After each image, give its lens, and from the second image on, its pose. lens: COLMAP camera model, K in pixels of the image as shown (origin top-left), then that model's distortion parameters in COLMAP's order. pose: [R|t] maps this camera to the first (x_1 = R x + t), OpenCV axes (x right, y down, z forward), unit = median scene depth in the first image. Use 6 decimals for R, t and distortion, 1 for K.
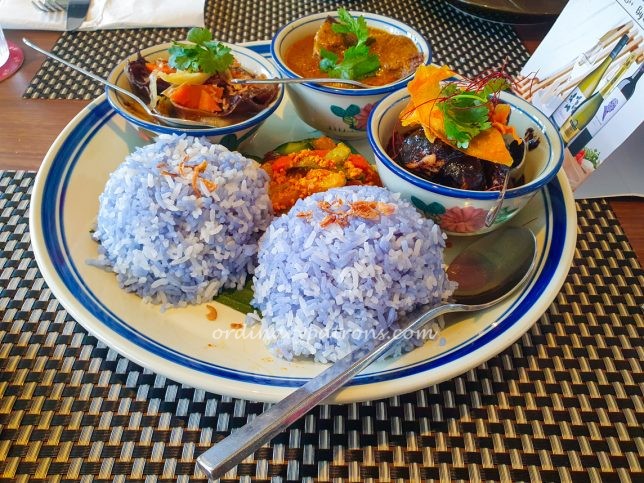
lens RADIAL K [[552.5, 0, 322.0], [0, 552.5, 241.5], [0, 0, 1]] dist [-0.005720, -0.010990]
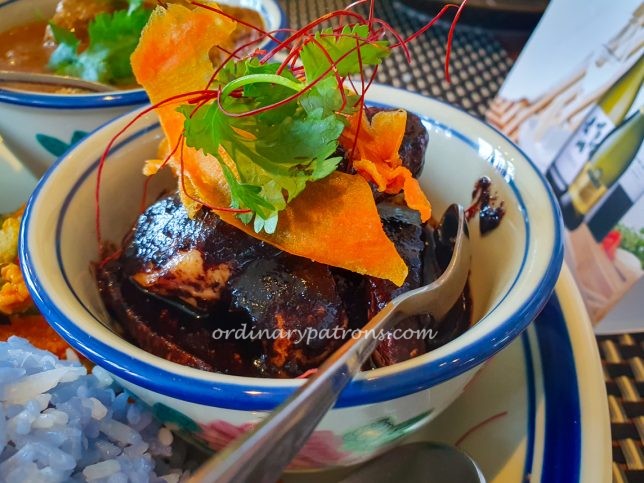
lens RADIAL K [[642.9, 0, 322.0], [0, 642.9, 241.5], [0, 0, 1]] dist [-0.054064, -0.005083]
pose [[0.999984, -0.005555, 0.001192, 0.285017], [0.005664, 0.991166, -0.132504, -0.109194], [-0.000445, 0.132509, 0.991182, 0.596631]]
